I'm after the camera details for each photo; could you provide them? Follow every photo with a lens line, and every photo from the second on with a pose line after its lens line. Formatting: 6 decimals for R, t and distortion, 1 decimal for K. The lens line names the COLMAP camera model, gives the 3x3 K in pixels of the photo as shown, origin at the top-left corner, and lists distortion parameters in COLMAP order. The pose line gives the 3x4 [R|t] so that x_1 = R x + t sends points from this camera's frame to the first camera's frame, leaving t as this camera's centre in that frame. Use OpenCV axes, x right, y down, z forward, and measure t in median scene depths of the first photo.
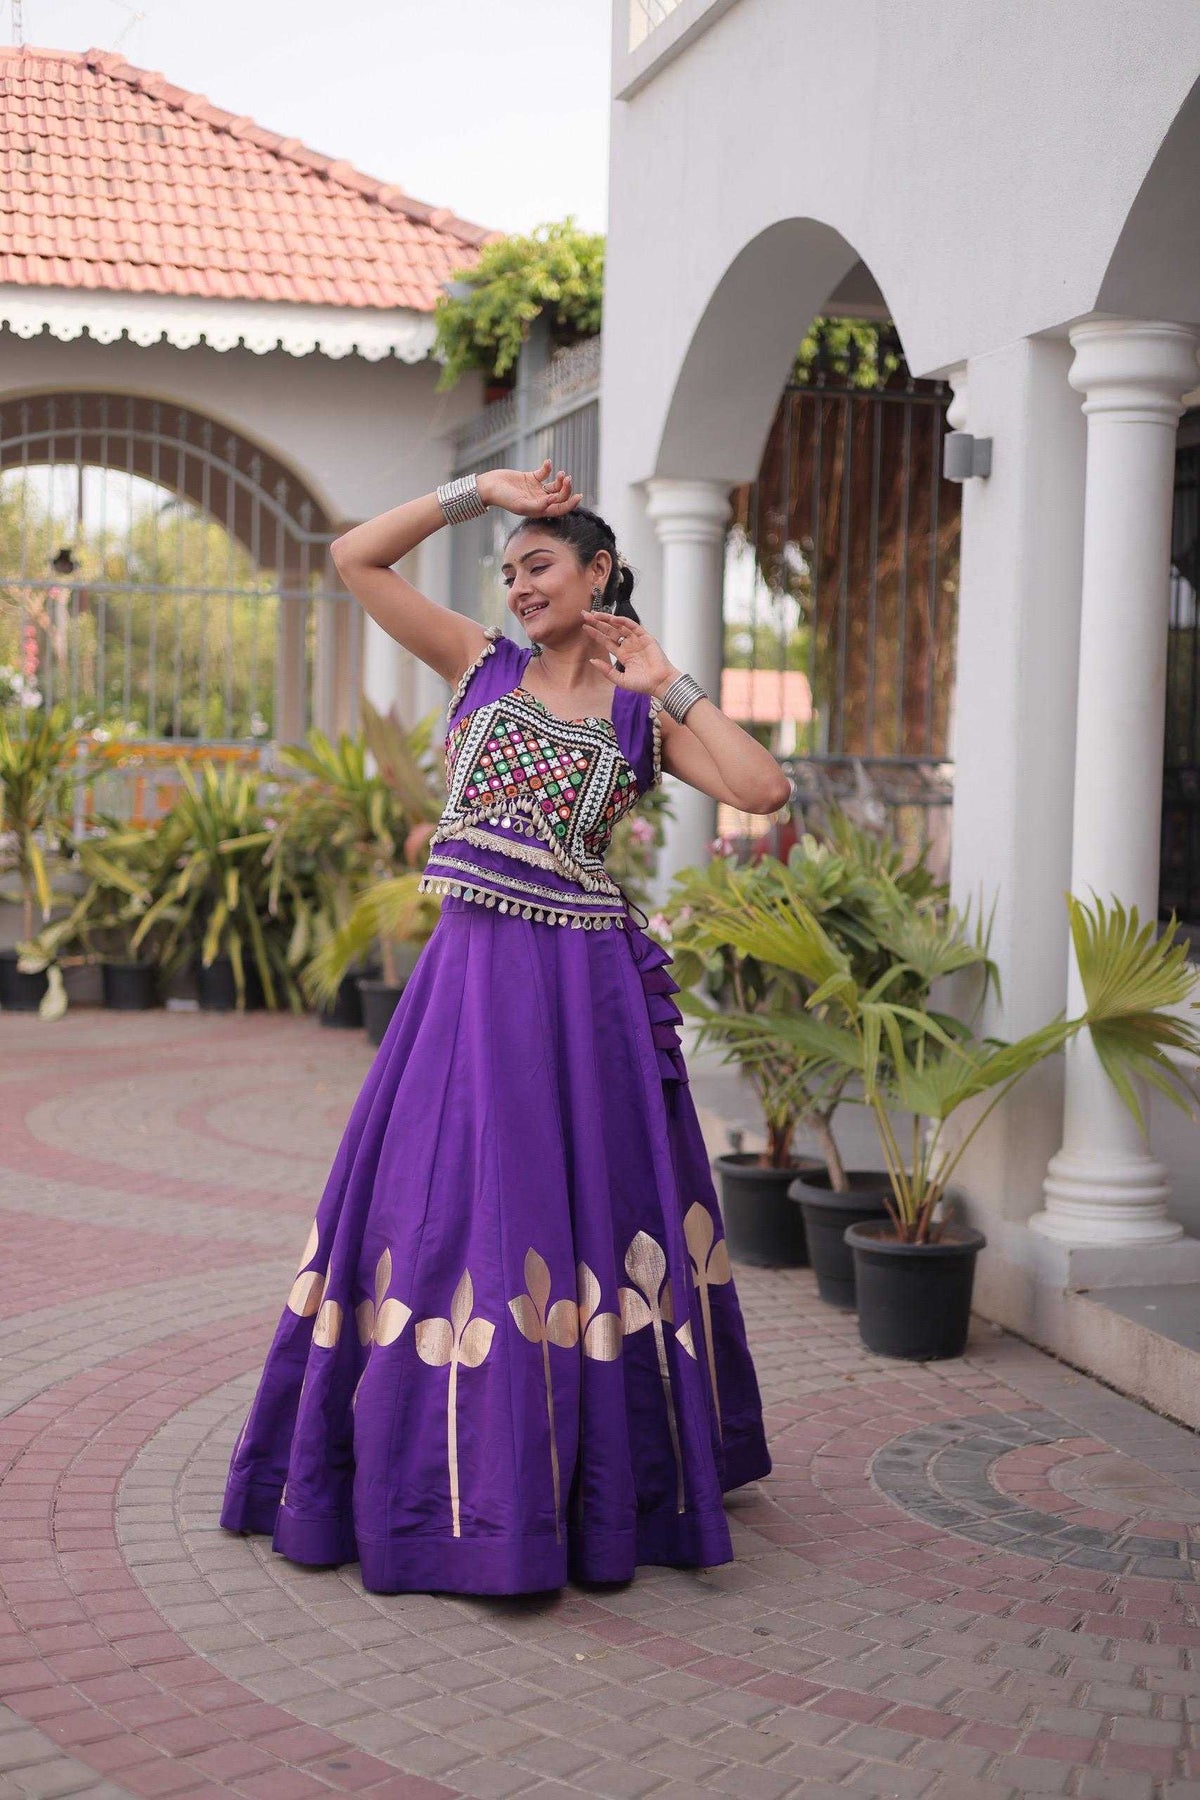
lens RADIAL K [[2596.3, 0, 591.6], [0, 2596.3, 905.0], [0, 0, 1]] dist [0.003497, 0.022363]
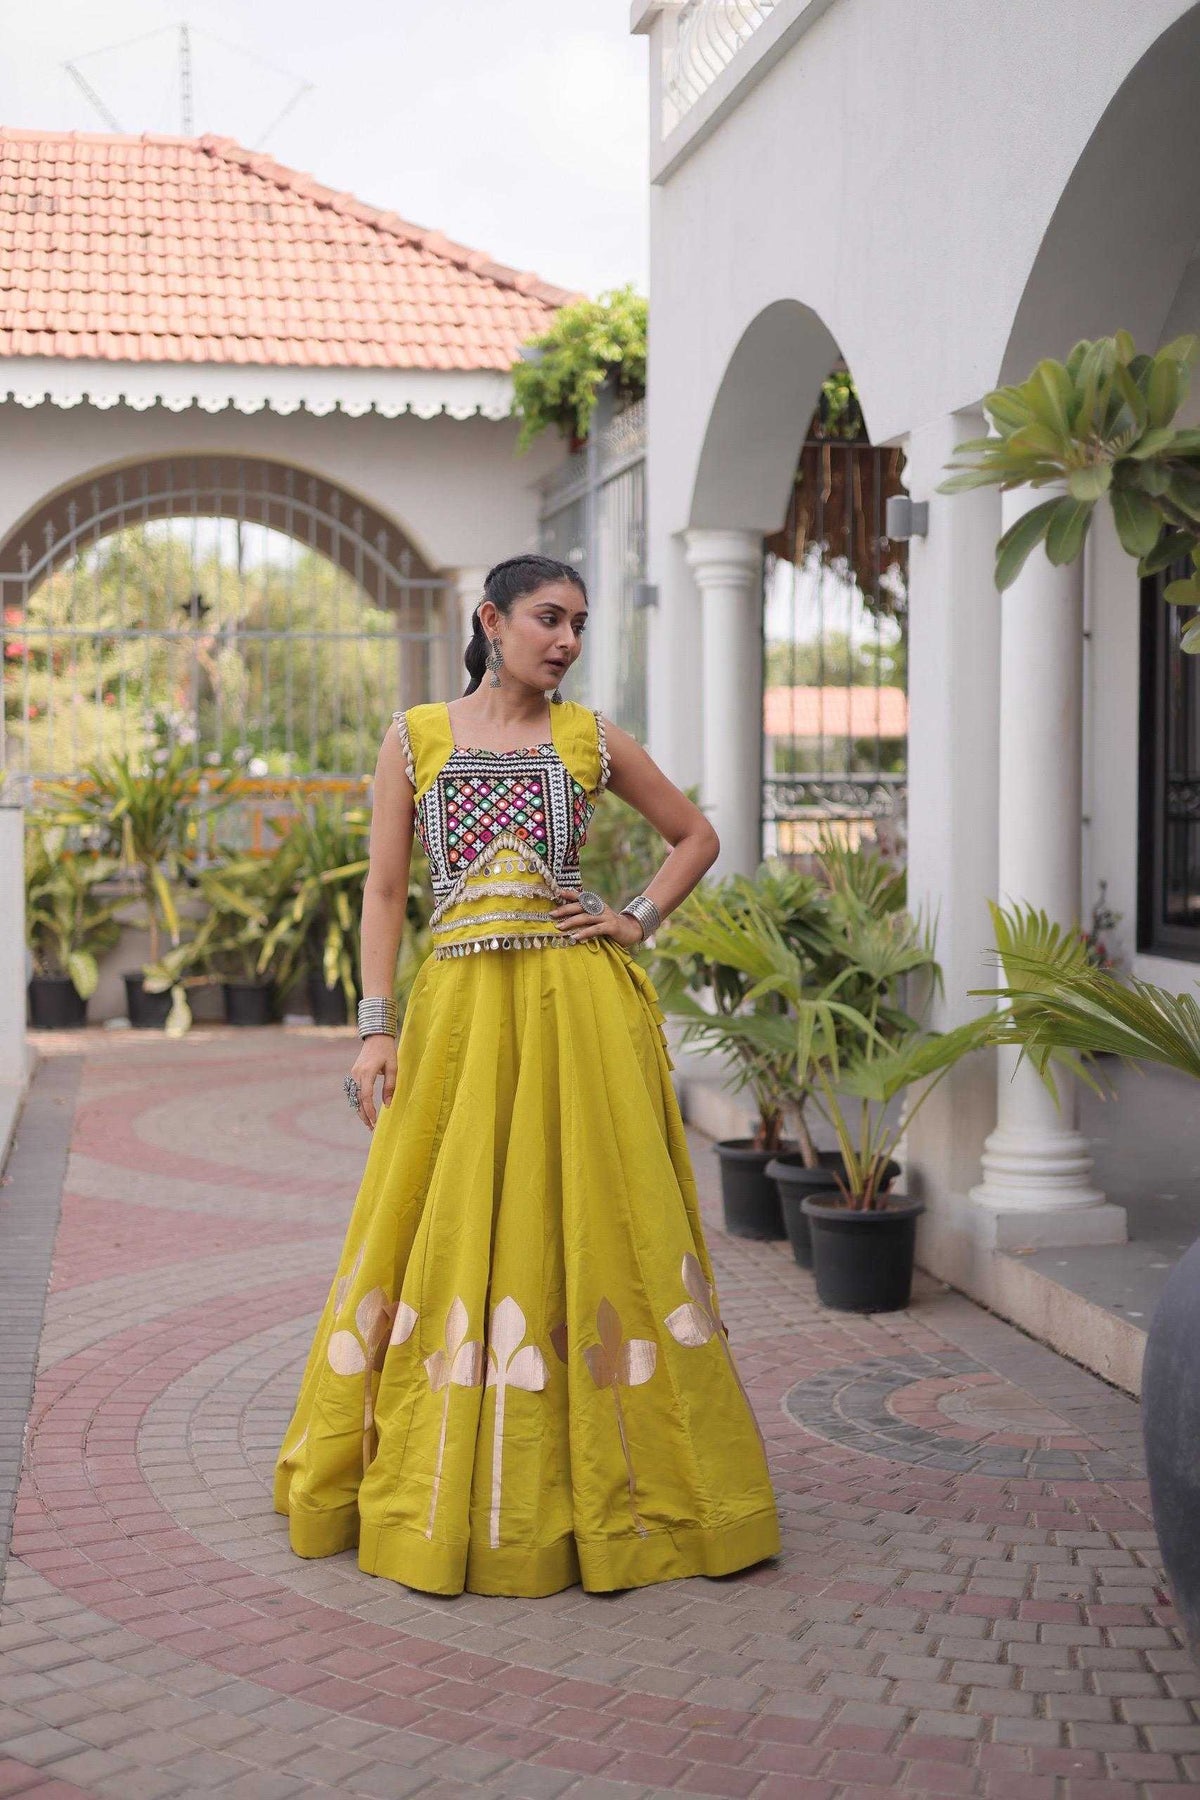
lens RADIAL K [[2623.9, 0, 602.4], [0, 2623.9, 900.9], [0, 0, 1]] dist [0.002321, -0.014806]
pose [[0.997298, -0.019494, -0.070829, 0.056602], [0.018908, 0.999781, -0.008933, 0.001291], [0.070987, 0.007570, 0.997448, -0.094689]]
